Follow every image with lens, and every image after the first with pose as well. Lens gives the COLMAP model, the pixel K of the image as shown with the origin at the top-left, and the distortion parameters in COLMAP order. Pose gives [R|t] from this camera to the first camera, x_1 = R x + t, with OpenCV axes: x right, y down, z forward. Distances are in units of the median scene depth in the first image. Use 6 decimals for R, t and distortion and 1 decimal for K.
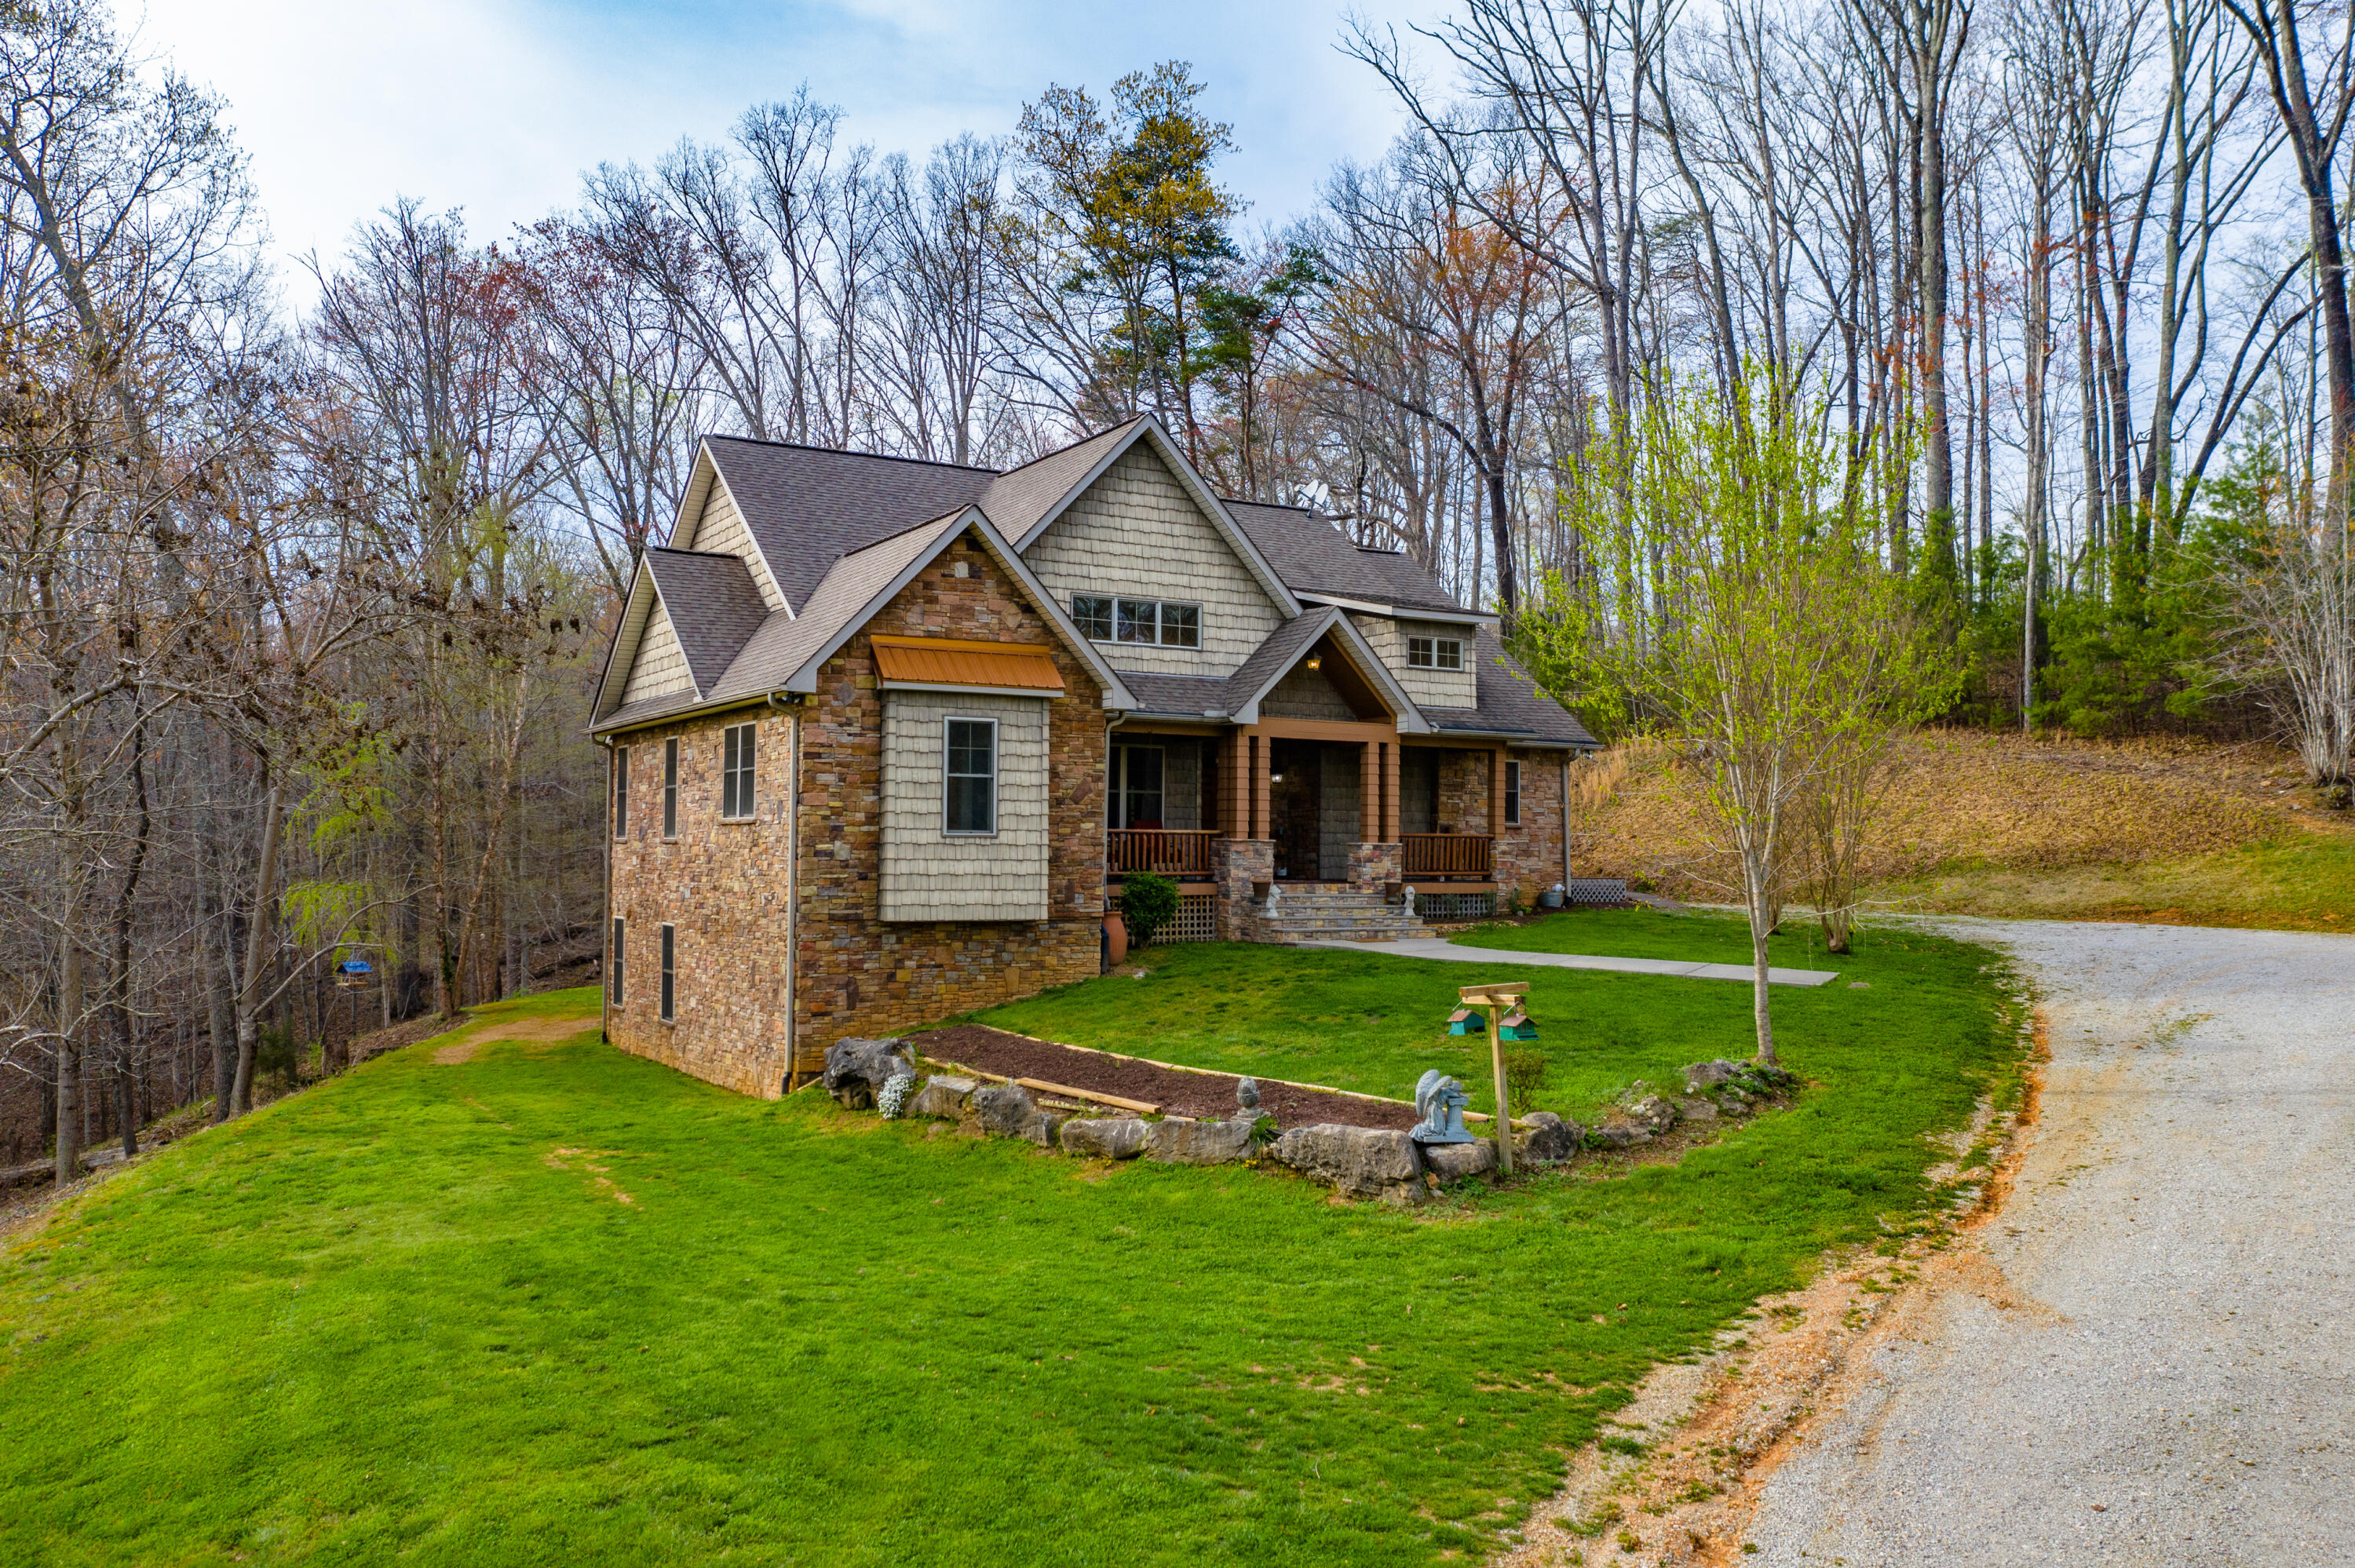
lens RADIAL K [[1852.4, 0, 1178.5], [0, 1852.4, 785.1], [0, 0, 1]] dist [-0.001224, -0.000186]
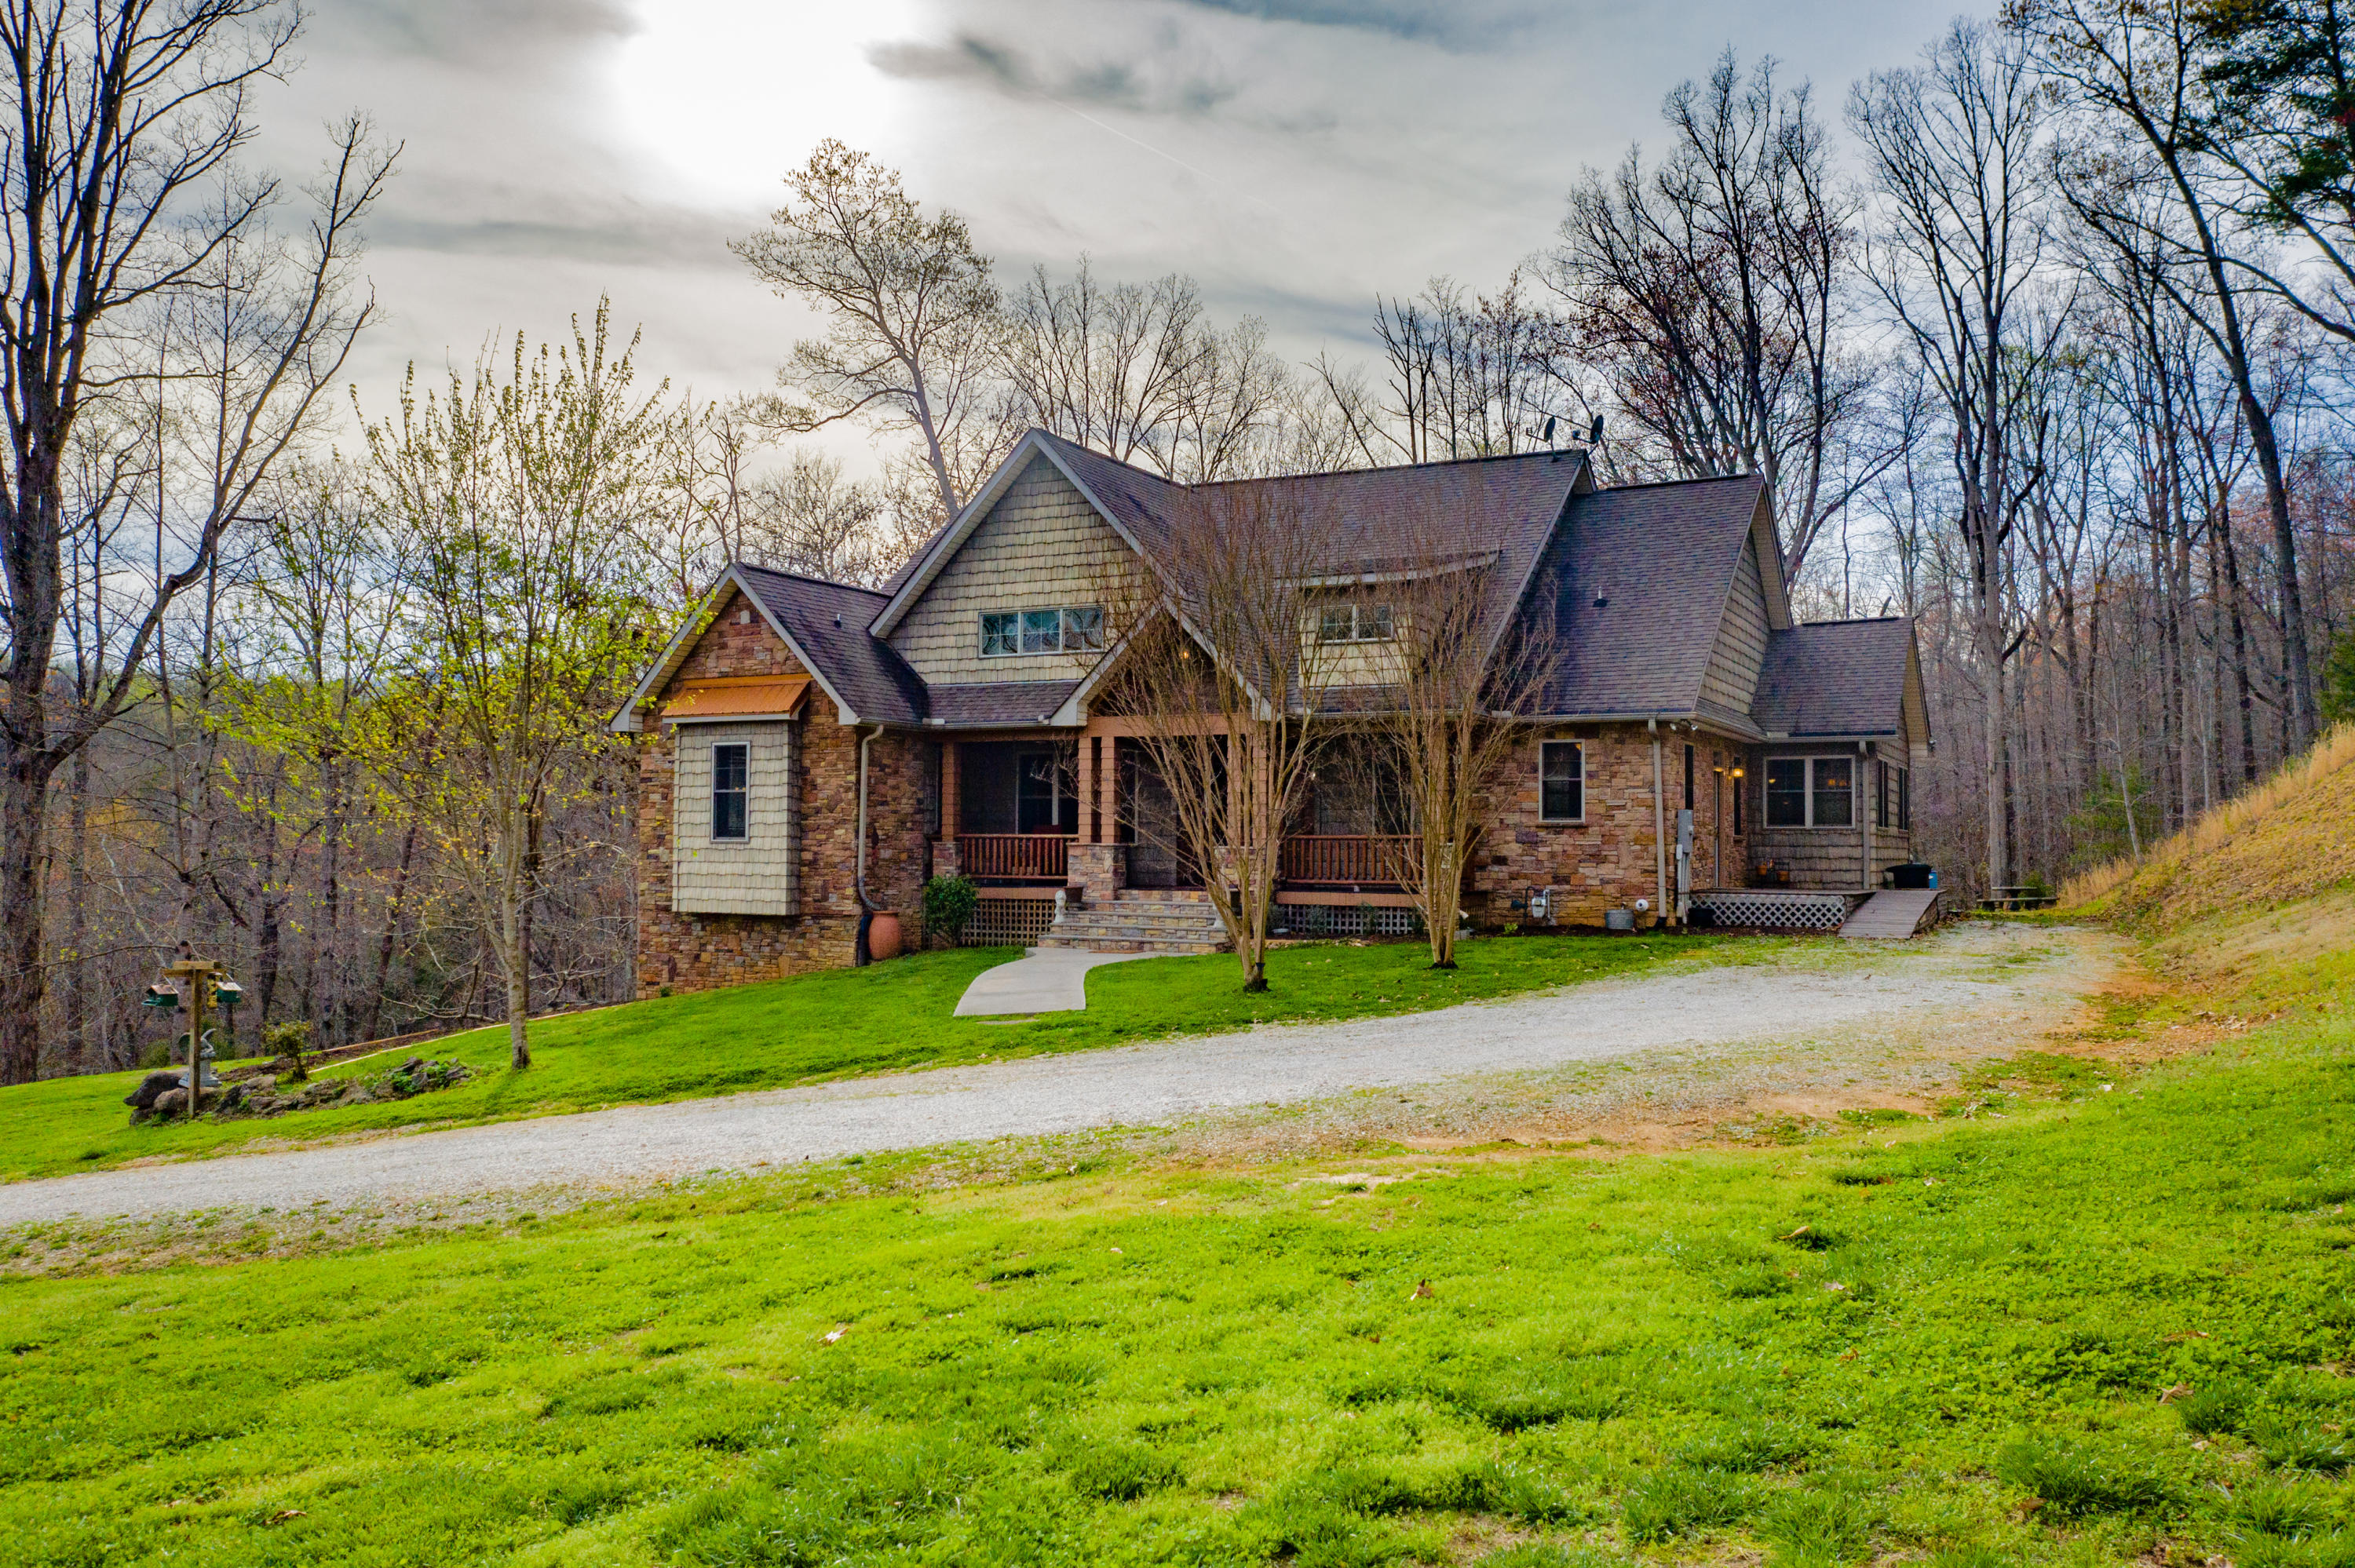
lens RADIAL K [[1852.4, 0, 1176.7], [0, 1852.4, 779.2], [0, 0, 1]] dist [-0.001224, -0.000186]
pose [[0.546493, -0.033551, -0.836791, 1.020279], [0.028316, 0.999366, -0.021577, 0.020632], [0.836985, -0.011903, 0.547097, 0.582425]]
